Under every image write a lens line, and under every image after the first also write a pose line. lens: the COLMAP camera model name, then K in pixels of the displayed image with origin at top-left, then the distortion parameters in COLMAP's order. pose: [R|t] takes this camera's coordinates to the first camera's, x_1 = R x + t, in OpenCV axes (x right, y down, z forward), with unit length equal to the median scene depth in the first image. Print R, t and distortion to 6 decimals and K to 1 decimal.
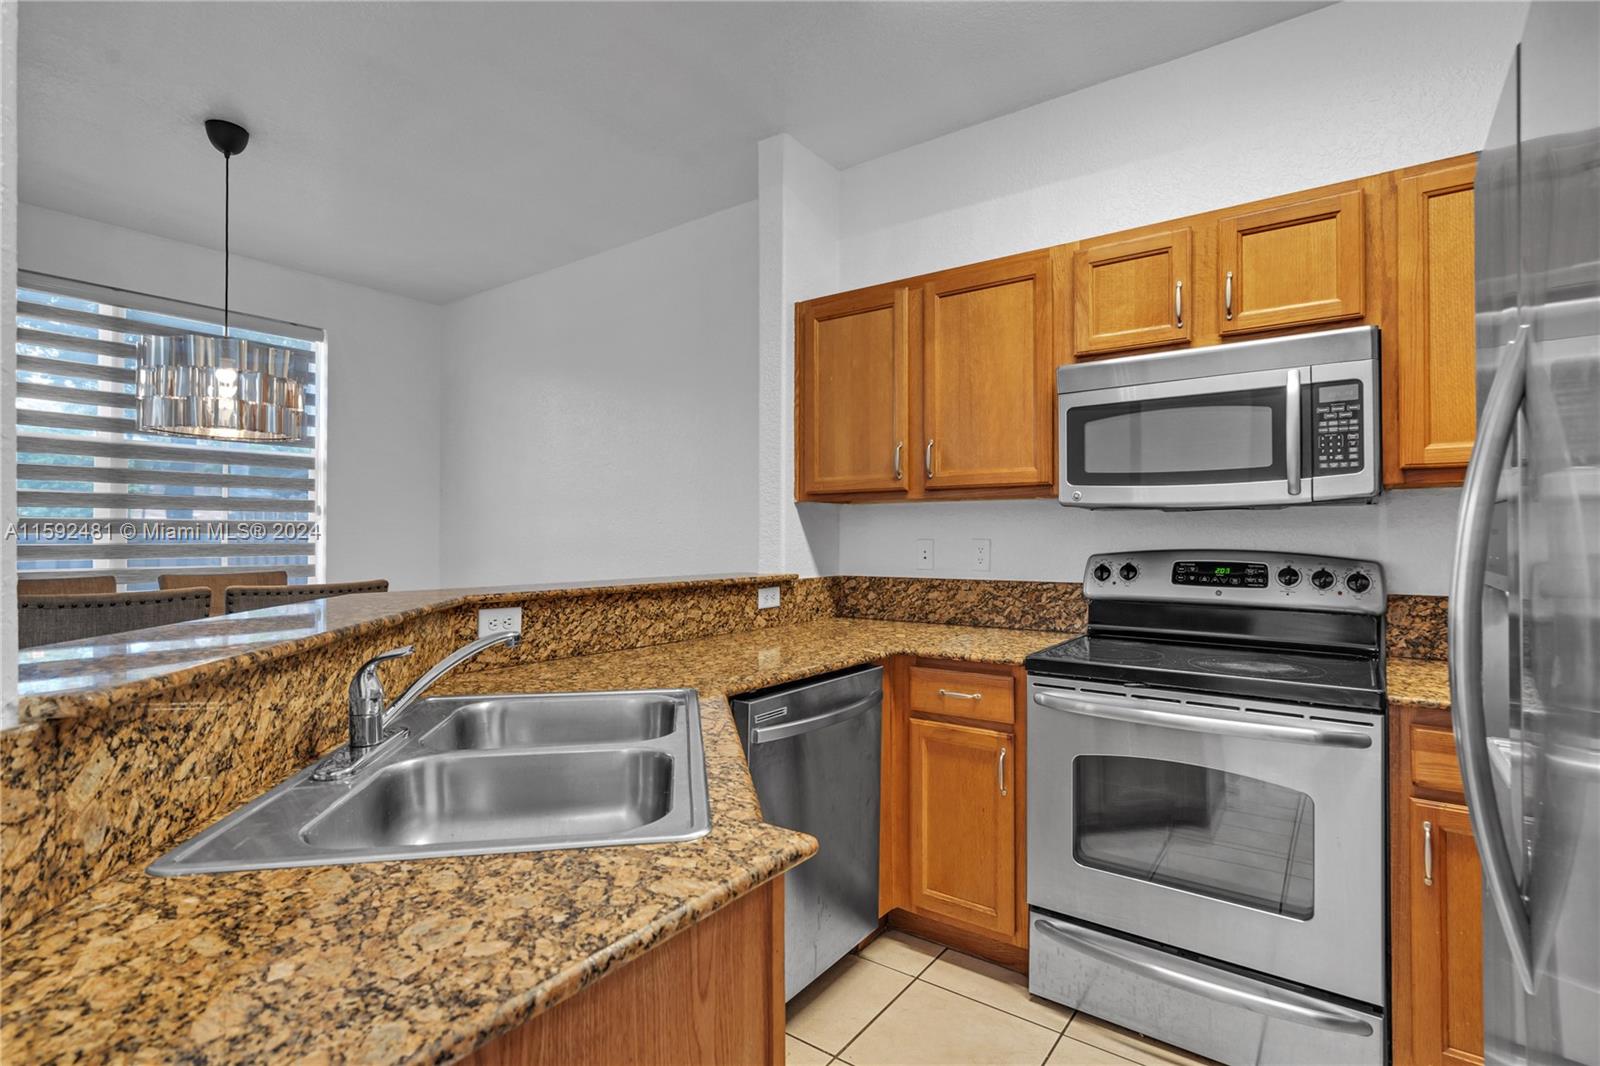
lens RADIAL K [[745.2, 0, 861.4], [0, 745.2, 533.8], [0, 0, 1]] dist [-0.003707, -0.000428]
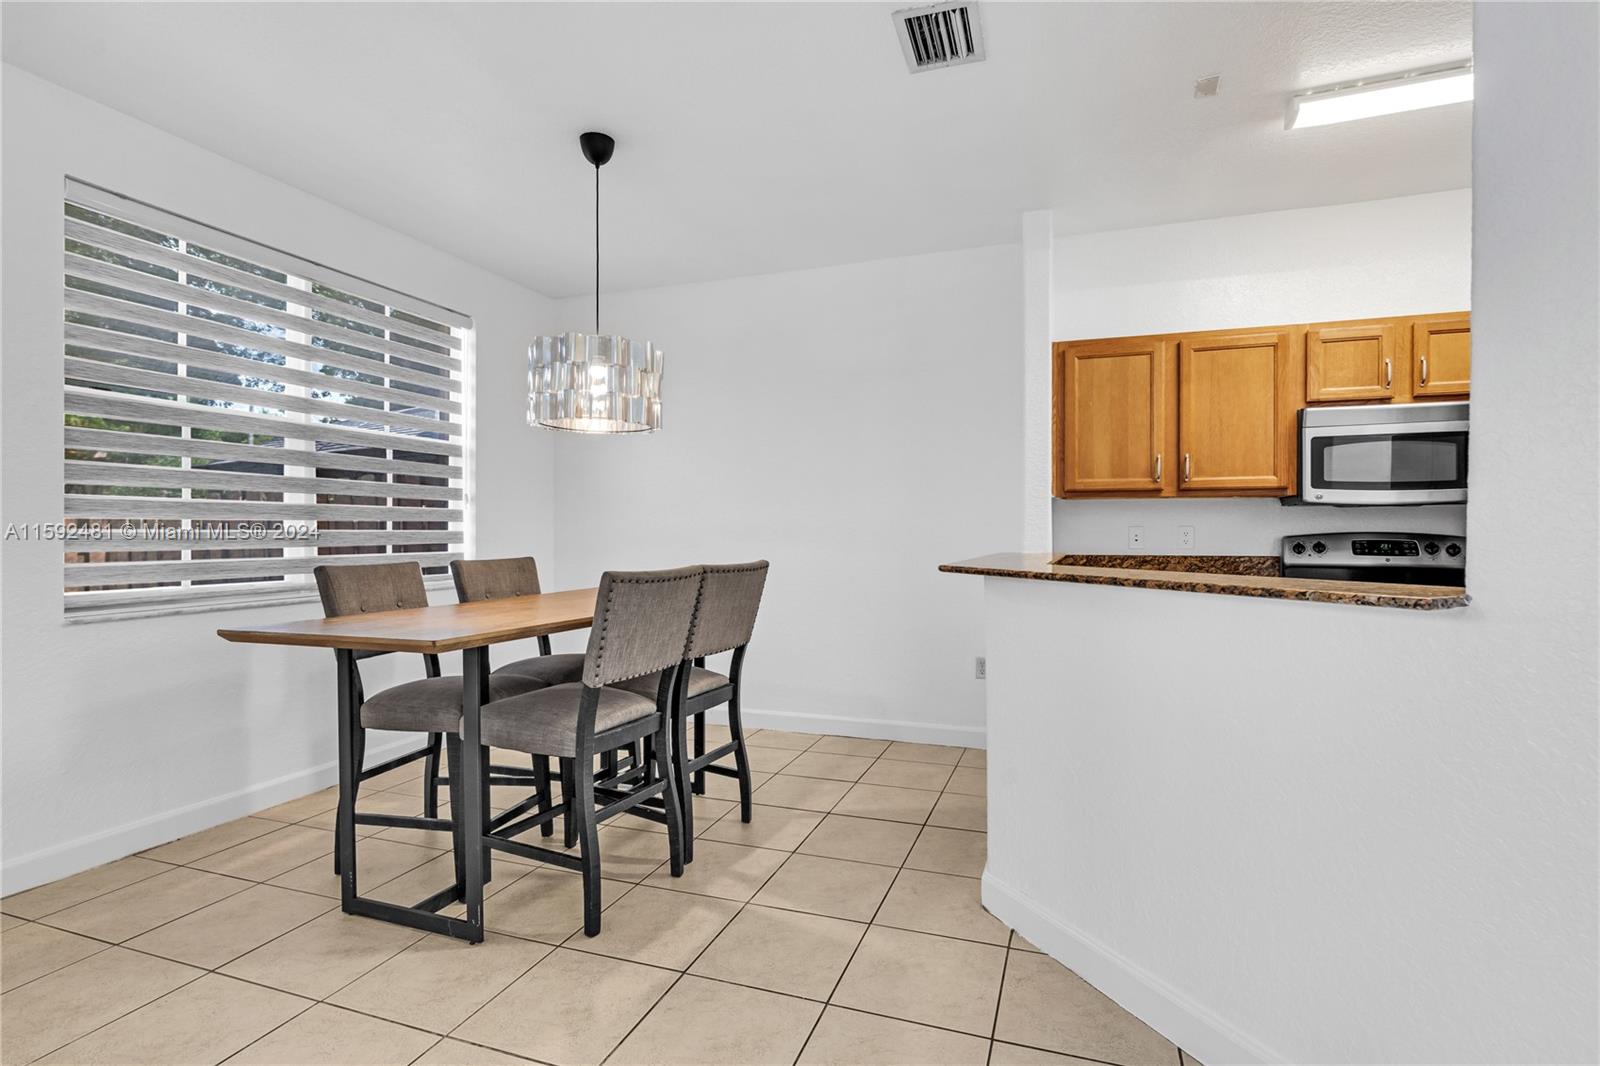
lens RADIAL K [[725.9, 0, 847.6], [0, 725.9, 530.7], [0, 0, 1]] dist [0.001353, 0.000310]
pose [[0.962420, 0.000724, 0.271564, -1.012479], [-0.001620, 0.999994, 0.003075, 0.015693], [-0.271560, -0.003399, 0.962416, -0.146590]]
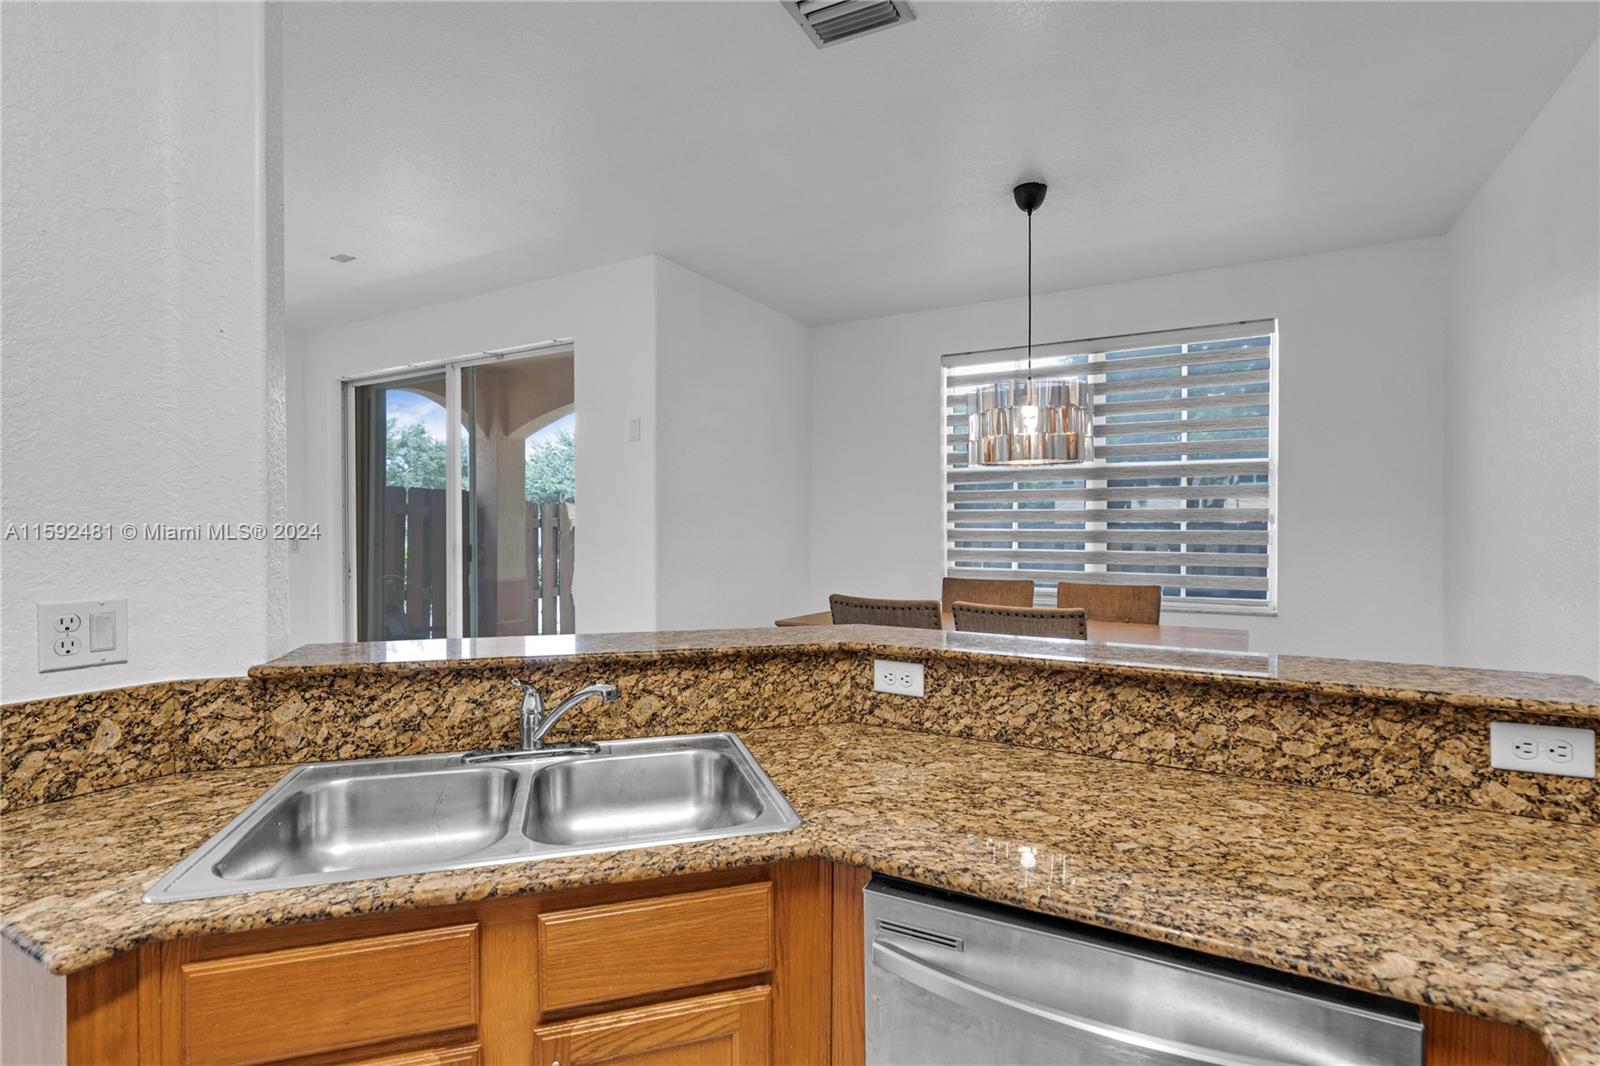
lens RADIAL K [[789.3, 0, 800.0], [0, 789.3, 533.0], [0, 0, 1]] dist [0.005090, 0.000422]
pose [[0.070512, 0.012849, -0.997428, 0.386166], [0.001251, 0.999915, 0.012970, -0.057362], [0.997510, -0.002162, 0.070490, 0.714673]]
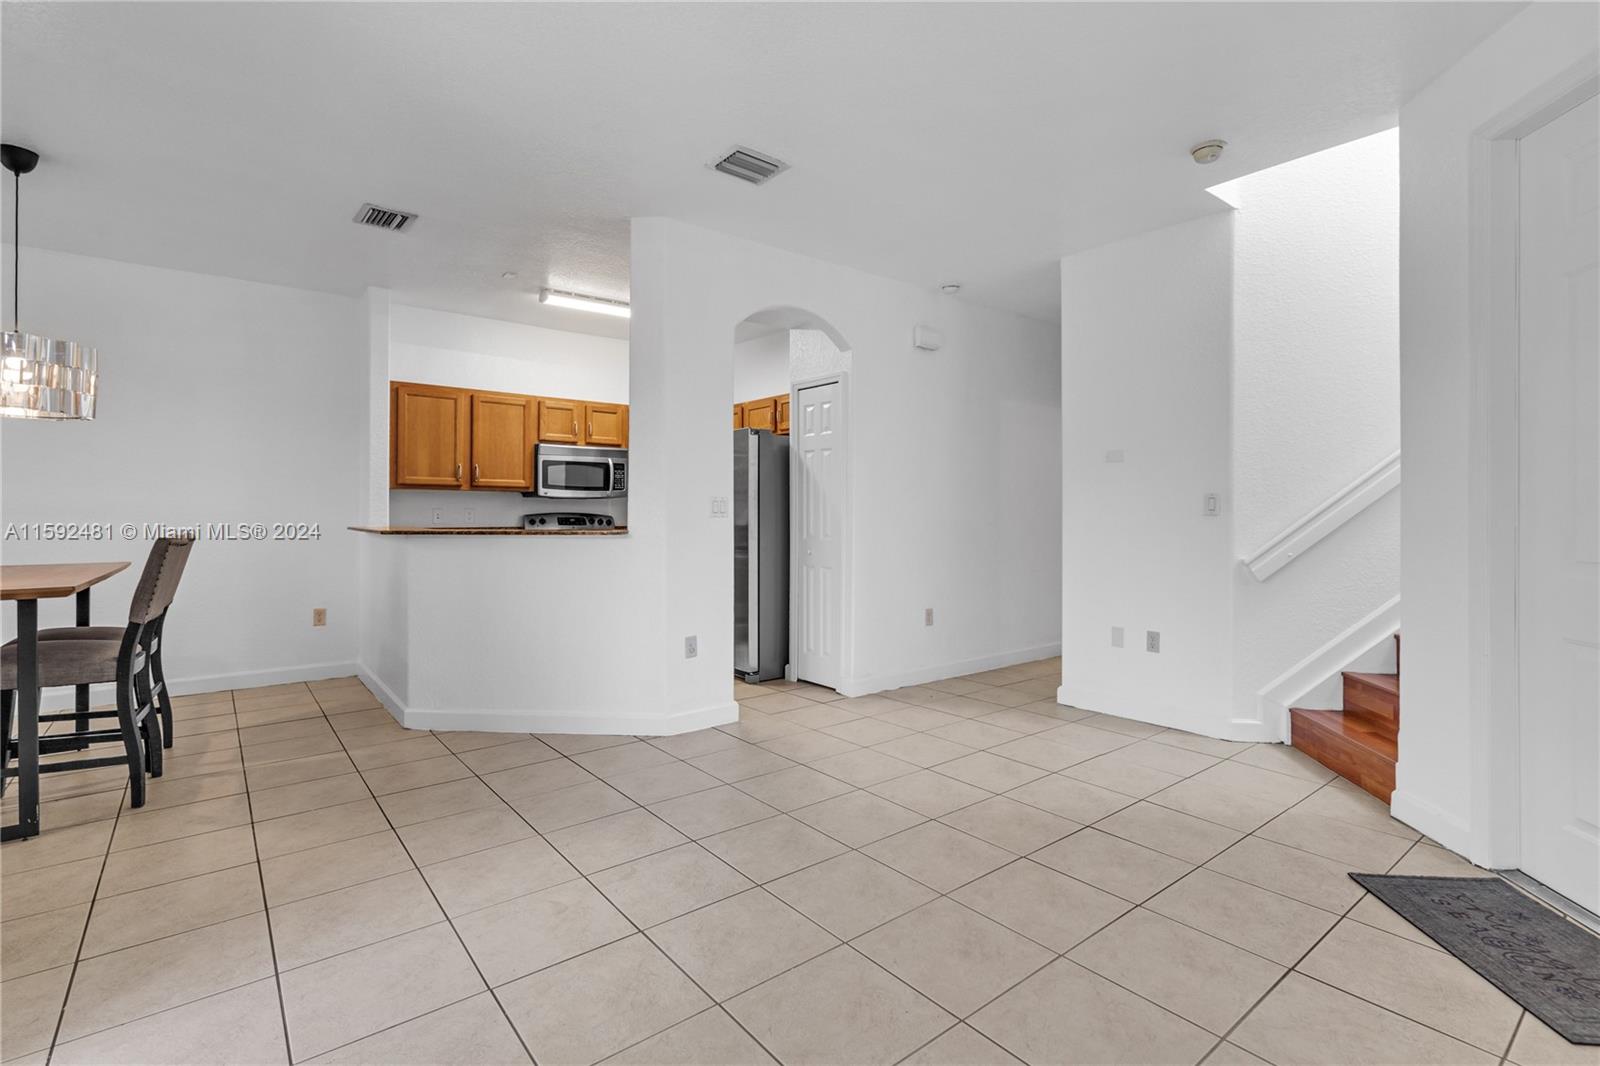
lens RADIAL K [[738.2, 0, 767.8], [0, 738.2, 520.1], [0, 0, 1]] dist [-0.003709, -0.000667]
pose [[0.322589, -0.005201, 0.946525, -2.001393], [-0.007502, 0.999939, 0.008052, 0.021359], [-0.946509, -0.009699, 0.322531, -0.642133]]
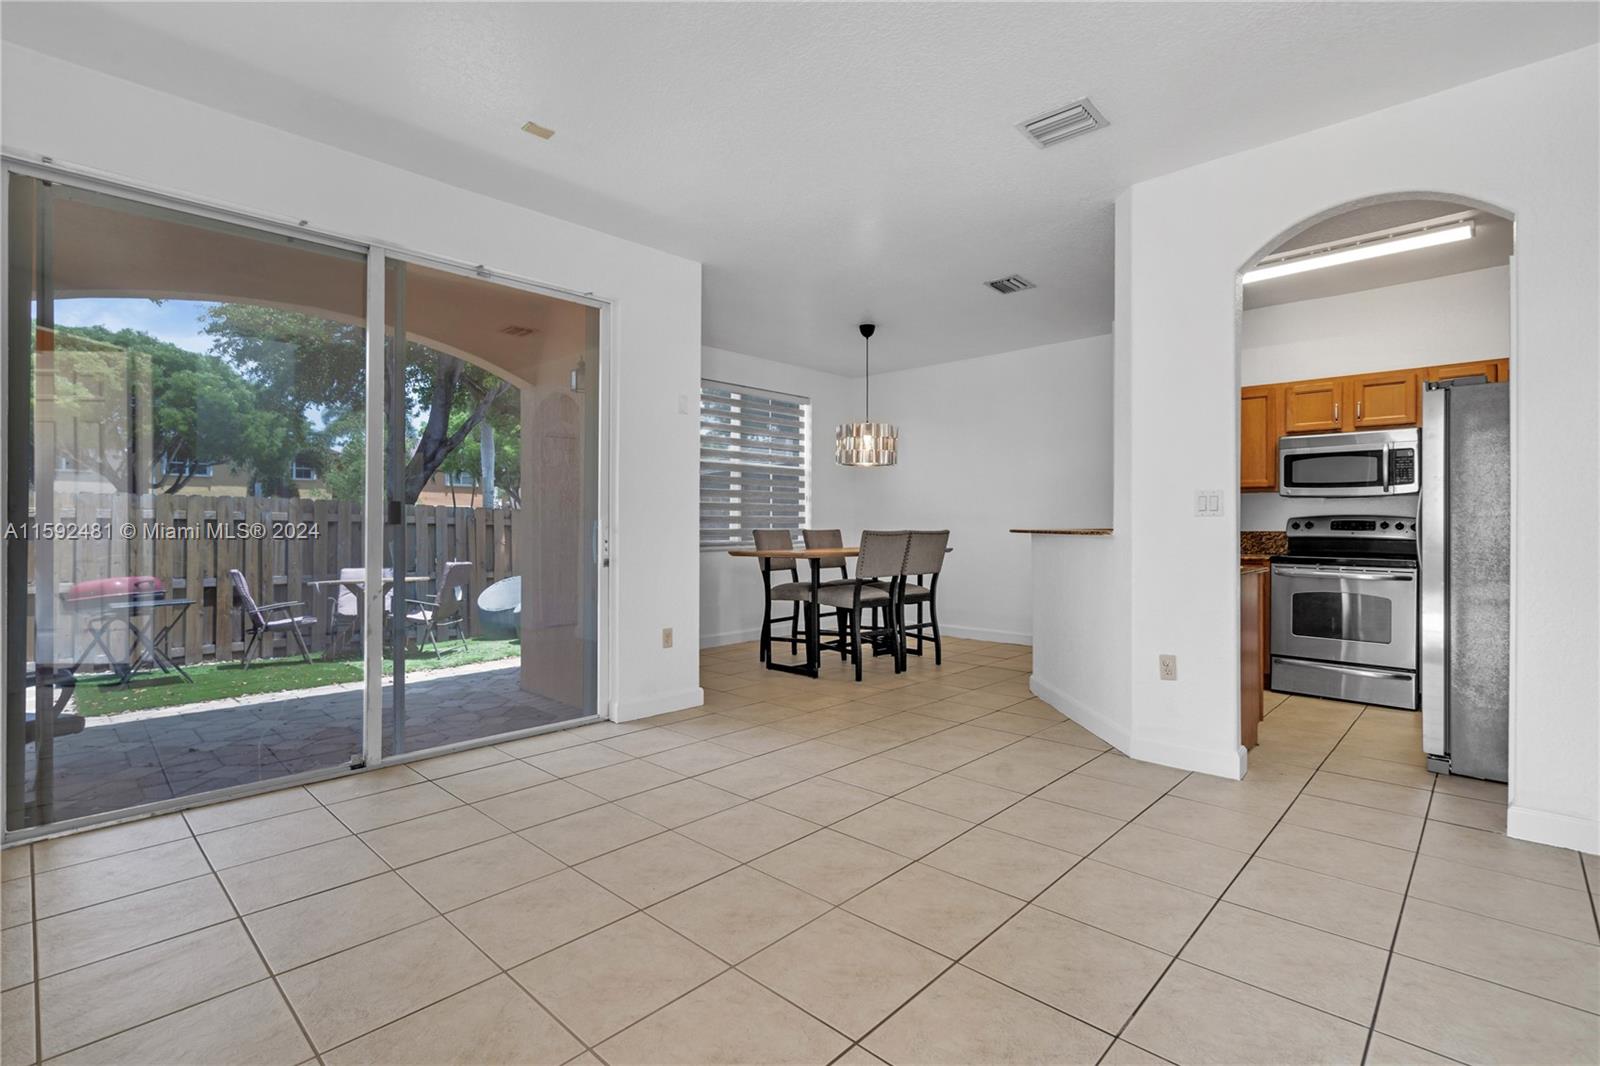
lens RADIAL K [[739.1, 0, 851.4], [0, 739.1, 526.8], [0, 0, 1]] dist [-0.000784, -0.000053]
pose [[0.991468, 0.002976, -0.130315, -0.786466], [-0.001966, 0.999967, 0.007878, 0.044001], [0.130334, -0.007555, 0.991441, -1.521078]]
